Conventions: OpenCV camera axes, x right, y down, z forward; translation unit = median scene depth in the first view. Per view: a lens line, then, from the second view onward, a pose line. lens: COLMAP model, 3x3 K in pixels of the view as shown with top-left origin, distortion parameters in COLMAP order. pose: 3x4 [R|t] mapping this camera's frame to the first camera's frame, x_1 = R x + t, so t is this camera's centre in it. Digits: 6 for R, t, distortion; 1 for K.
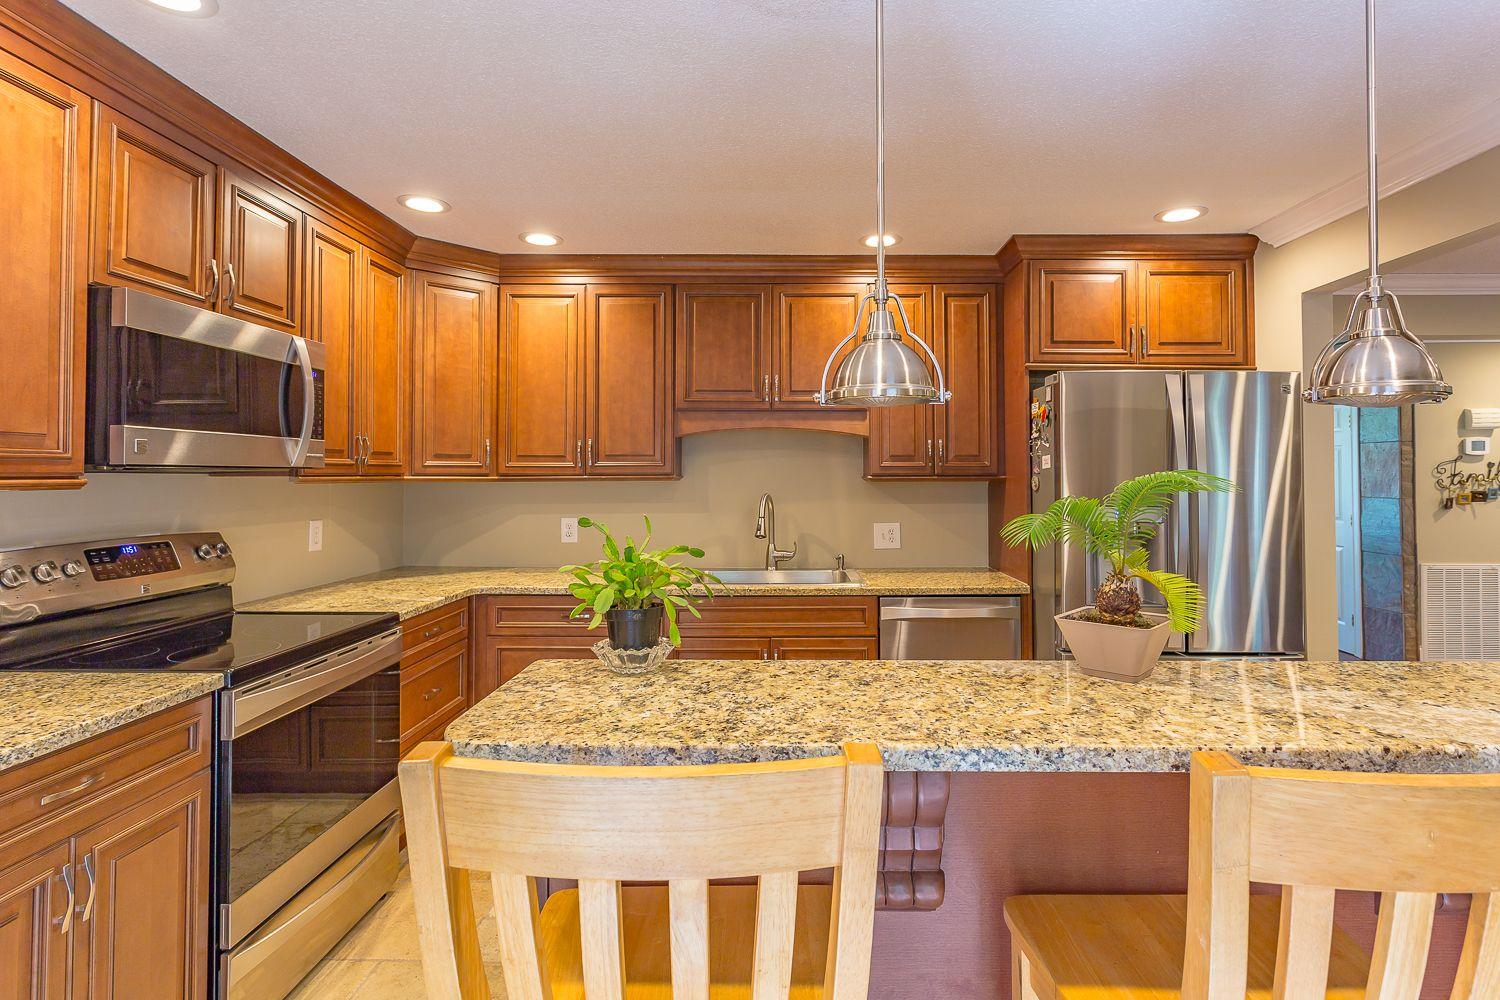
lens RADIAL K [[723.0, 0, 758.6], [0, 723.0, 461.8], [0, 0, 1]] dist [-0.005224, 0.003190]
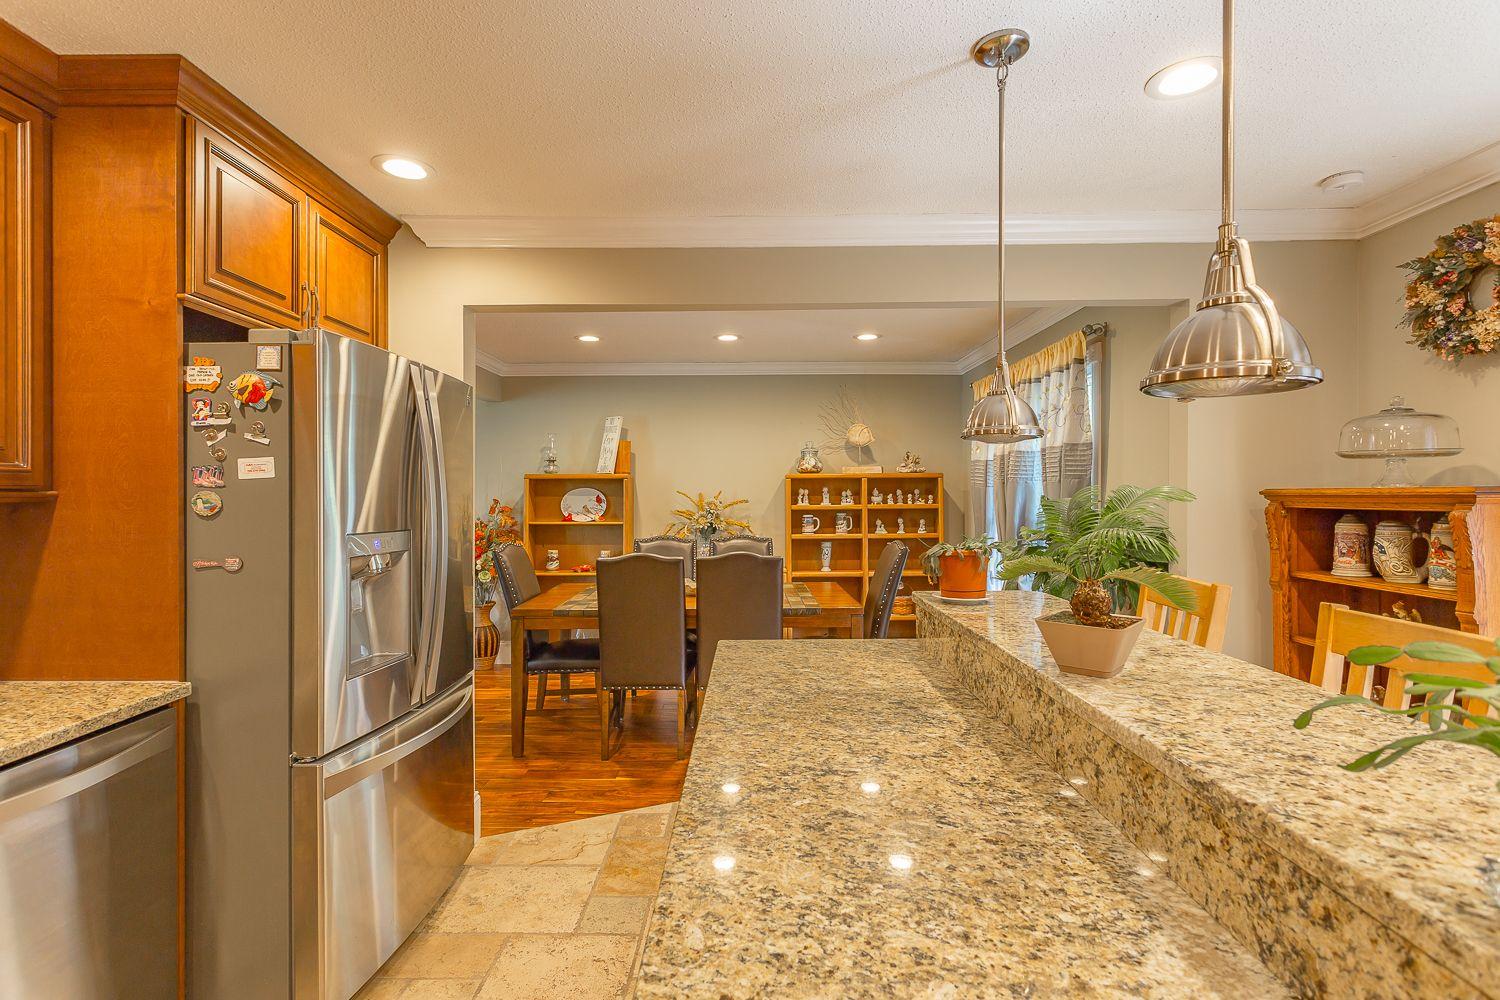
lens RADIAL K [[723.0, 0, 747.3], [0, 723.0, 493.0], [0, 0, 1]] dist [-0.005224, 0.003190]
pose [[-0.019877, 0.001574, 0.999801, -0.188822], [-0.018035, 0.999835, -0.001933, 0.012866], [-0.999640, -0.018070, -0.019845, 0.508328]]
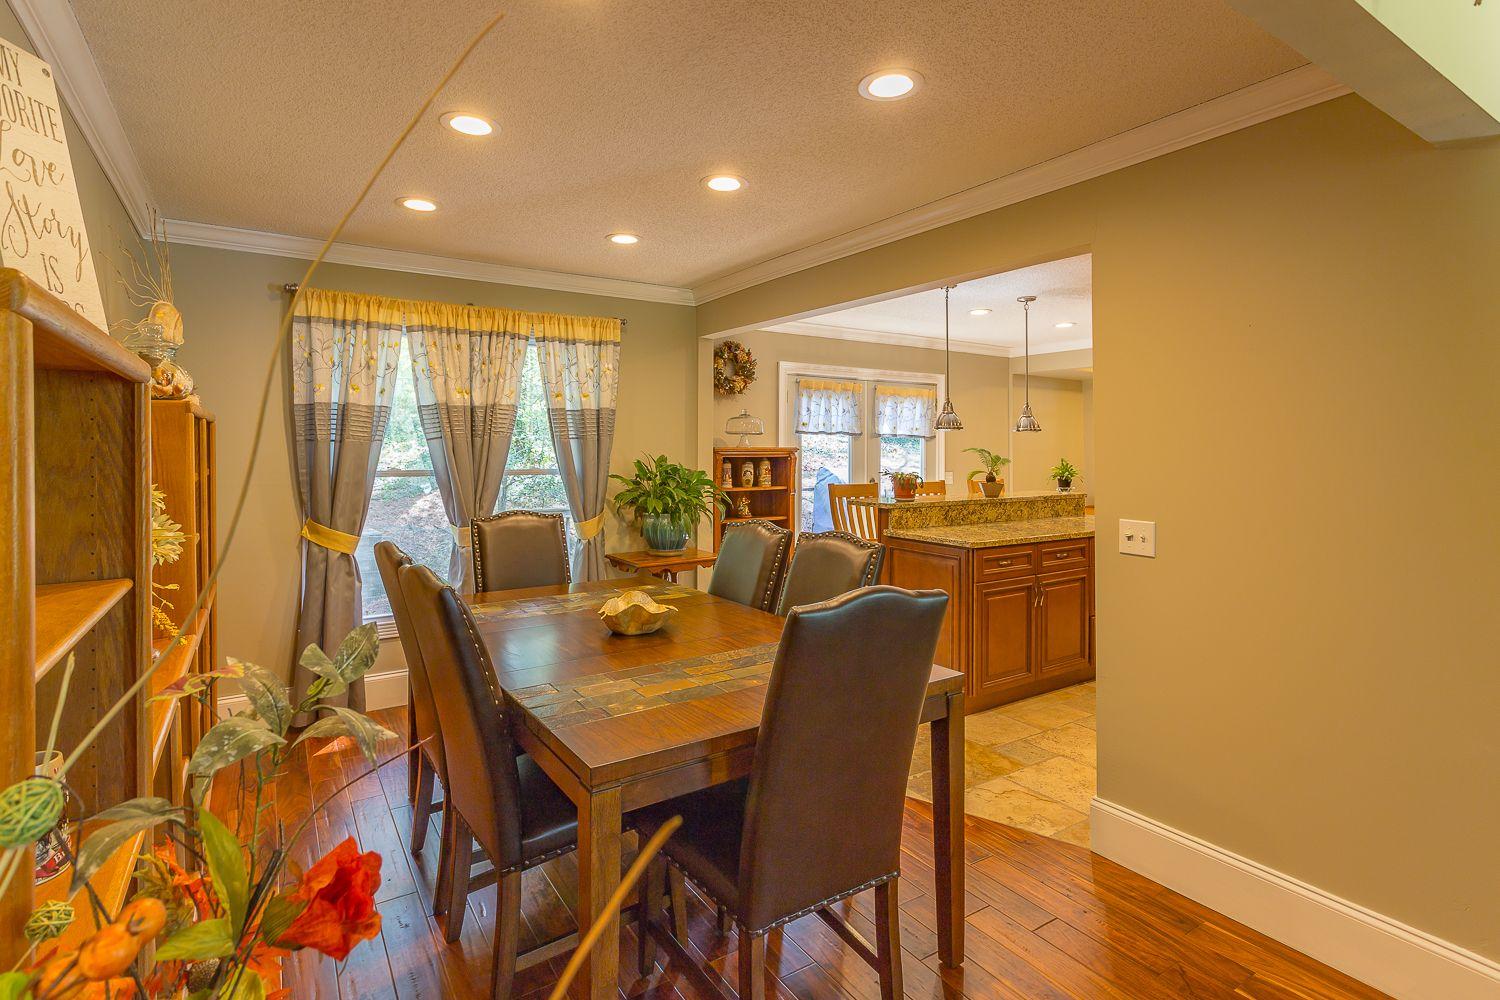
lens RADIAL K [[723.0, 0, 717.8], [0, 723.0, 445.1], [0, 0, 1]] dist [-0.005224, 0.003190]
pose [[-0.837990, -0.002853, -0.545679, 1.351589], [0.009910, 0.999742, -0.020445, 0.022954], [0.545596, -0.022540, -0.837745, 1.195238]]
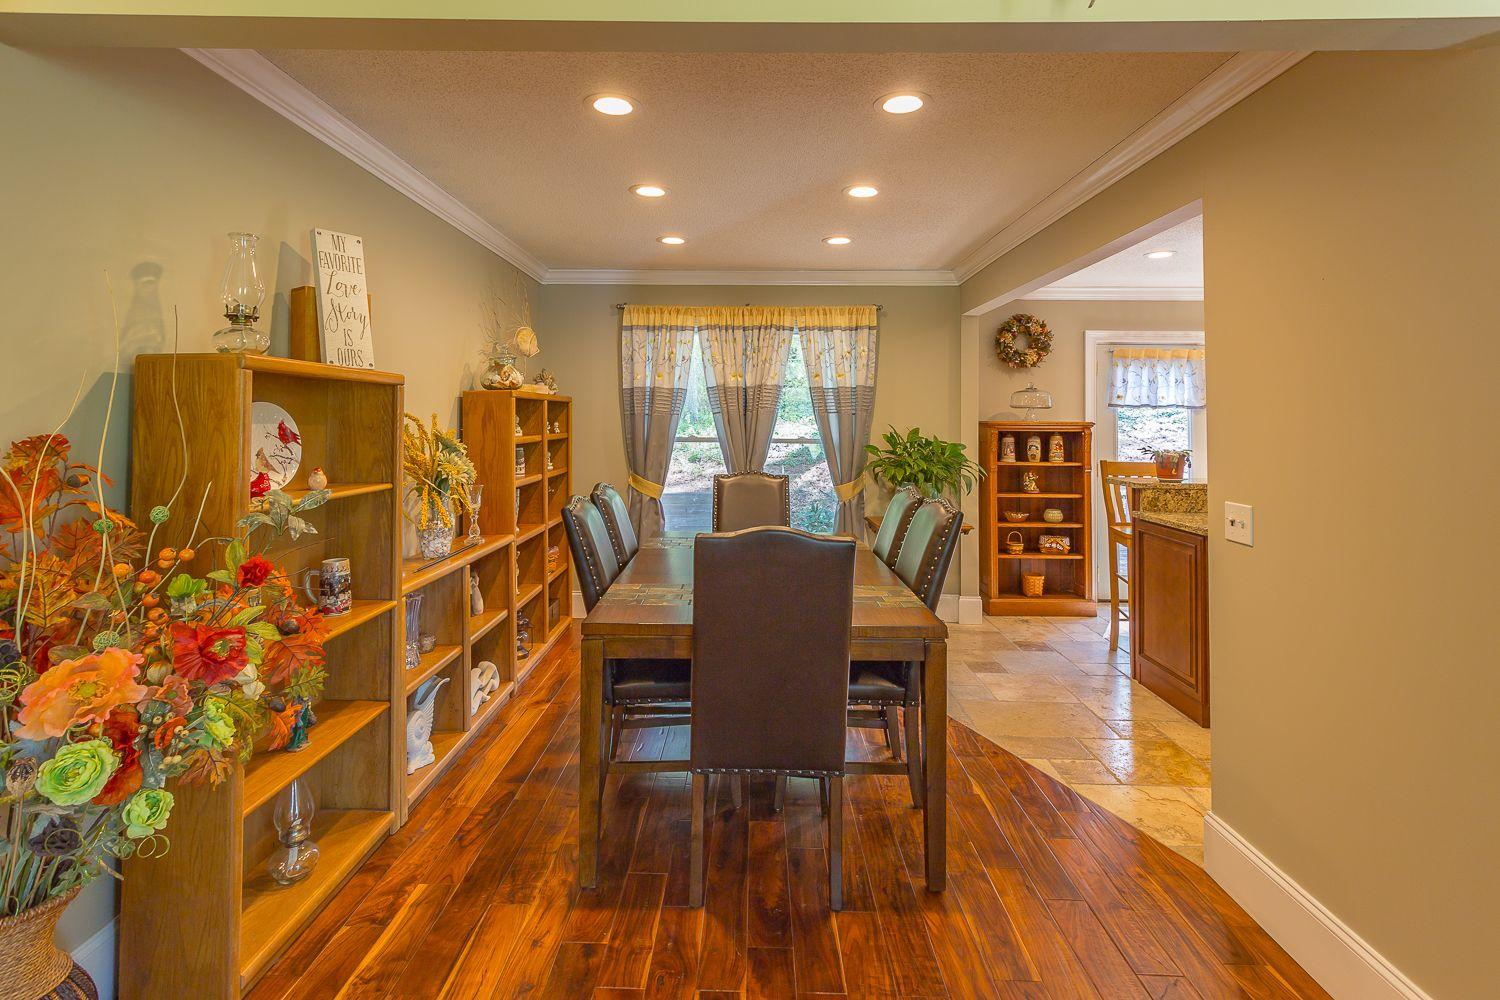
lens RADIAL K [[723.0, 0, 726.2], [0, 723.0, 405.2], [0, 0, 1]] dist [-0.005224, 0.003190]
pose [[-0.999901, -0.006440, 0.012532, 1.070420], [-0.006962, 0.999090, -0.042076, 0.030506], [-0.012250, -0.042159, -0.999036, 1.449447]]
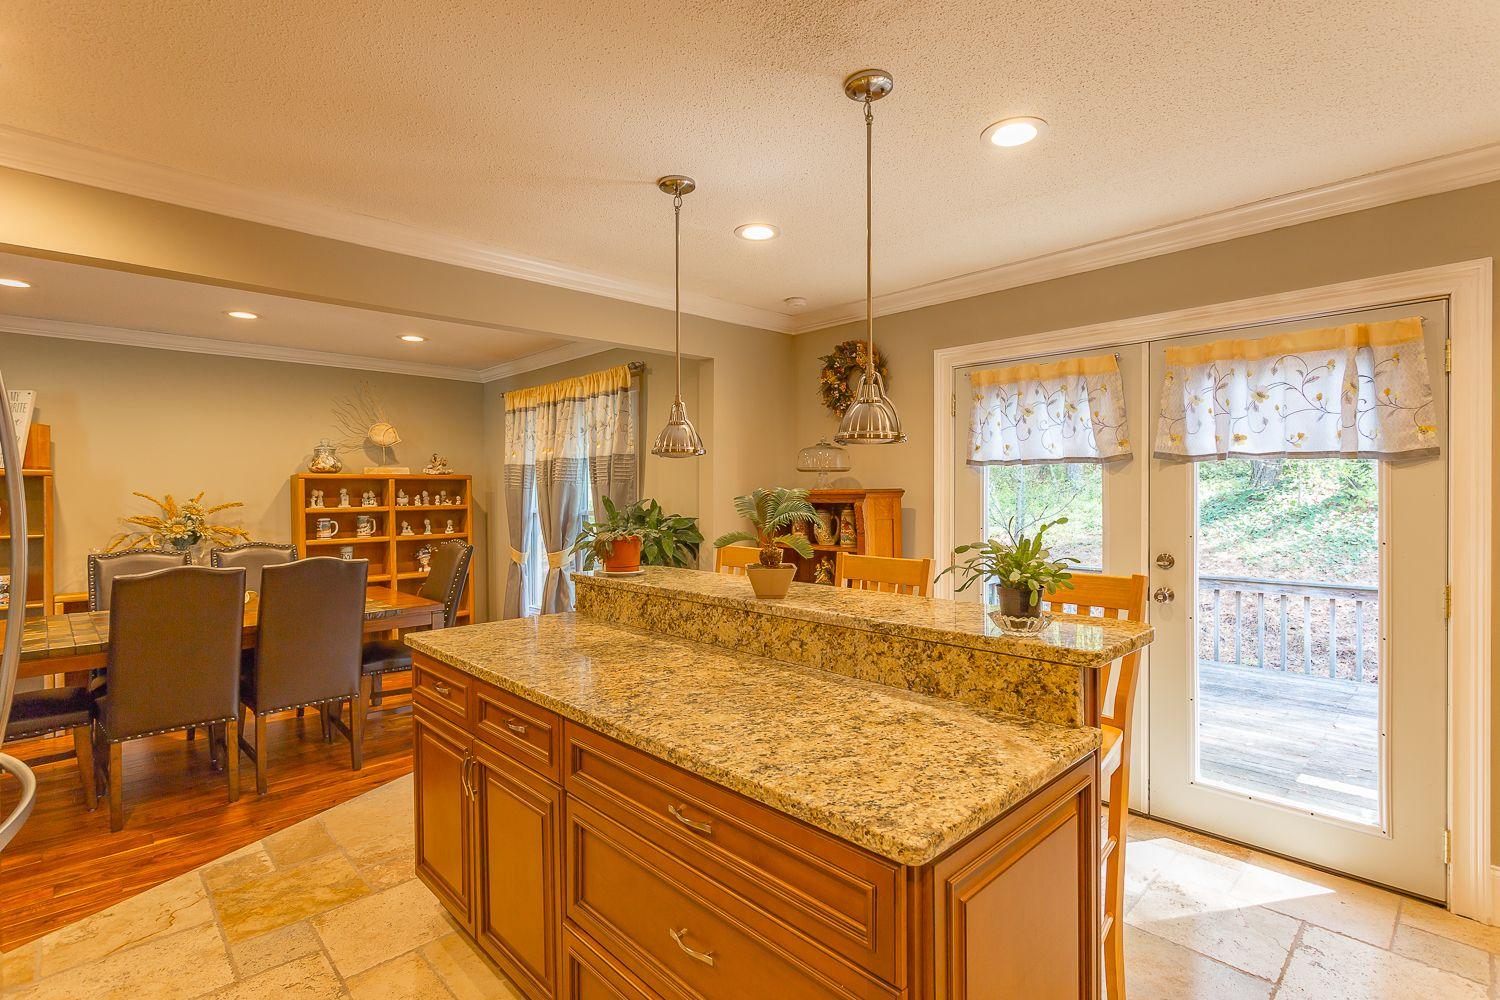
lens RADIAL K [[723.0, 0, 762.2], [0, 723.0, 489.9], [0, 0, 1]] dist [-0.005224, 0.003190]
pose [[-0.720169, 0.007551, 0.693758, -0.254114], [-0.008130, 0.999780, -0.019322, 0.018706], [-0.693751, -0.019555, -0.719949, 0.778859]]
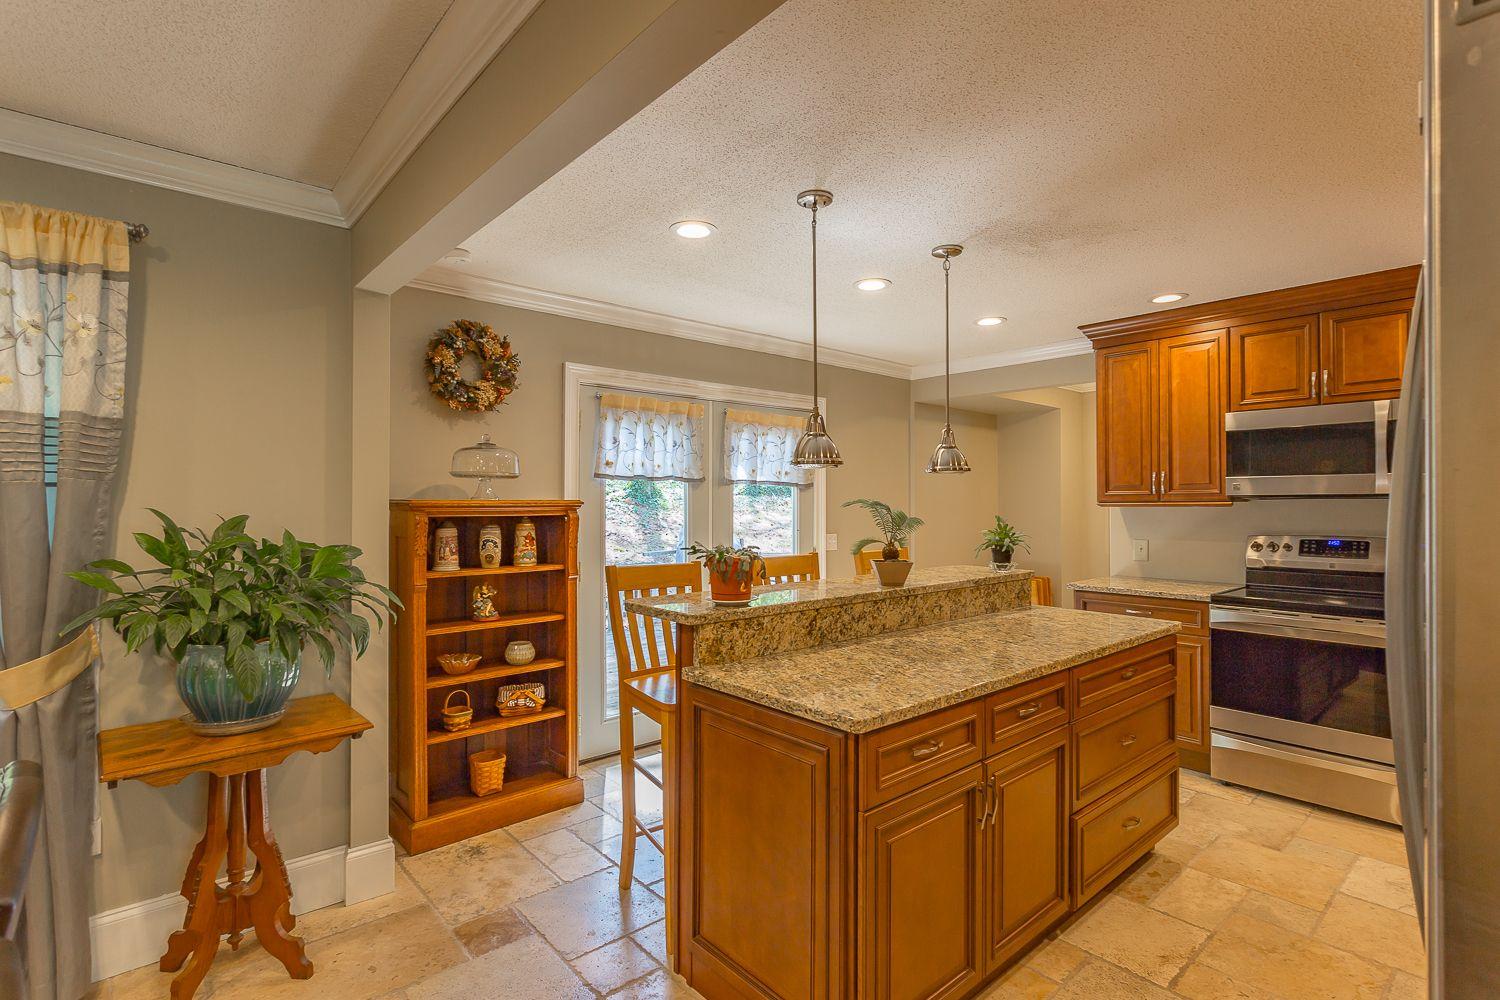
lens RADIAL K [[723.0, 0, 750.5], [0, 723.0, 492.4], [0, 0, 1]] dist [-0.005224, 0.003190]
pose [[-0.727657, -0.007294, -0.685902, 0.824569], [0.014712, 0.999547, -0.026237, 0.015526], [0.685783, -0.029182, -0.727221, 0.800511]]
